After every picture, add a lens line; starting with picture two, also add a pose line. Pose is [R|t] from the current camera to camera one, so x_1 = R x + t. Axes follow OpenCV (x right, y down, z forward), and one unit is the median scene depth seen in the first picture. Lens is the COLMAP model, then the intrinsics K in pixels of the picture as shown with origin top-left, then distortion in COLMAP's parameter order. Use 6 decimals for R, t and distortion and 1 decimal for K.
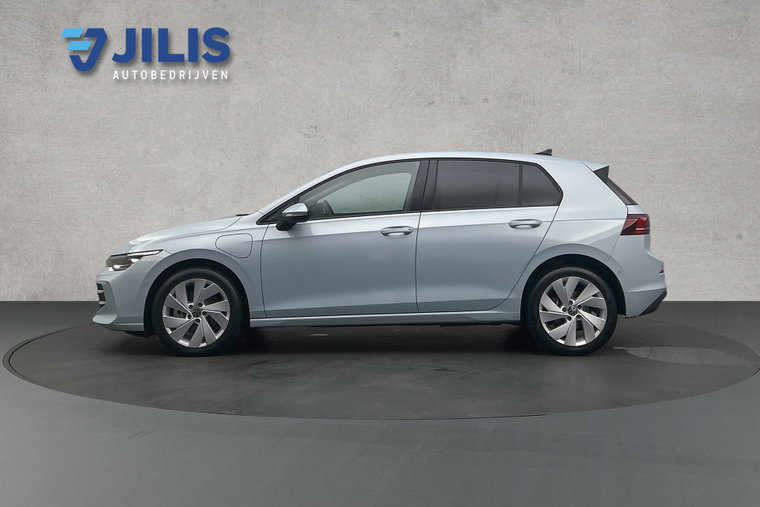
lens RADIAL K [[593.6, 0, 380.1], [0, 593.6, 254.4], [0, 0, 1]] dist [0.005065, -0.005963]
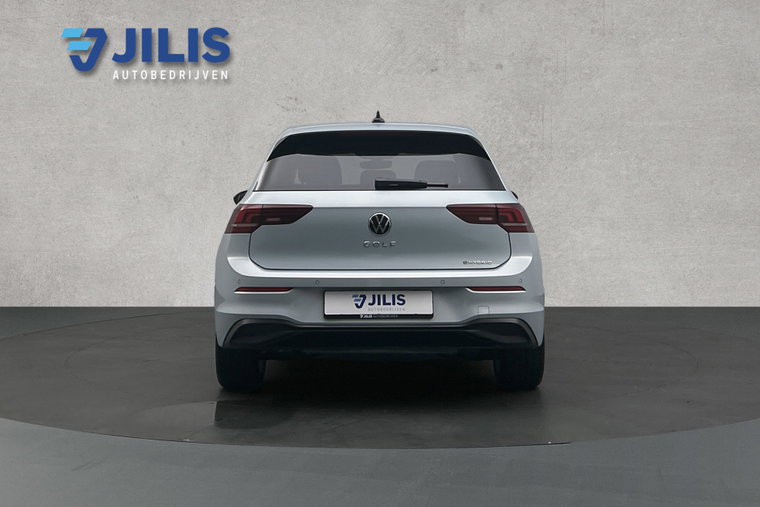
lens RADIAL K [[593.6, 0, 379.9], [0, 593.6, 254.1], [0, 0, 1]] dist [0.005065, -0.005963]
pose [[1.000000, 0.000024, -0.000510, 0.009963], [-0.000024, 1.000000, -0.000527, 0.004999], [0.000510, 0.000527, 1.000000, 0.164538]]
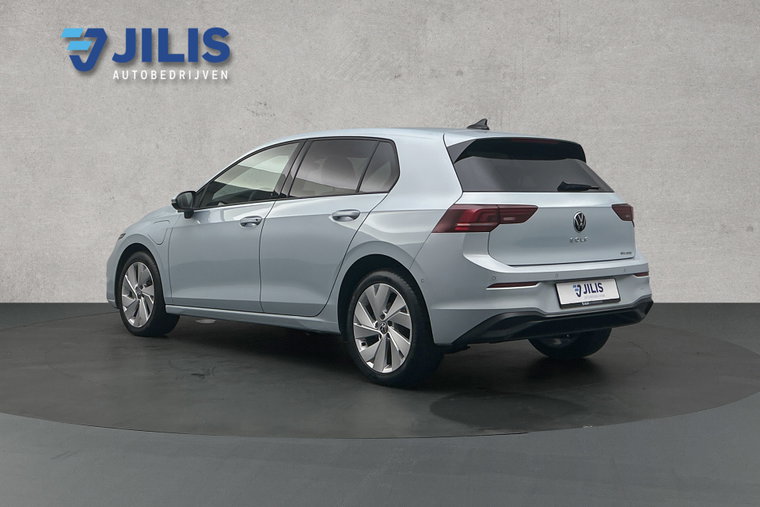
lens RADIAL K [[593.6, 0, 379.9], [0, 593.6, 254.3], [0, 0, 1]] dist [0.005065, -0.005963]
pose [[1.000000, 0.000031, -0.000593, 0.060630], [-0.000031, 1.000000, -0.000142, 0.007399], [0.000593, 0.000142, 1.000000, 0.126190]]
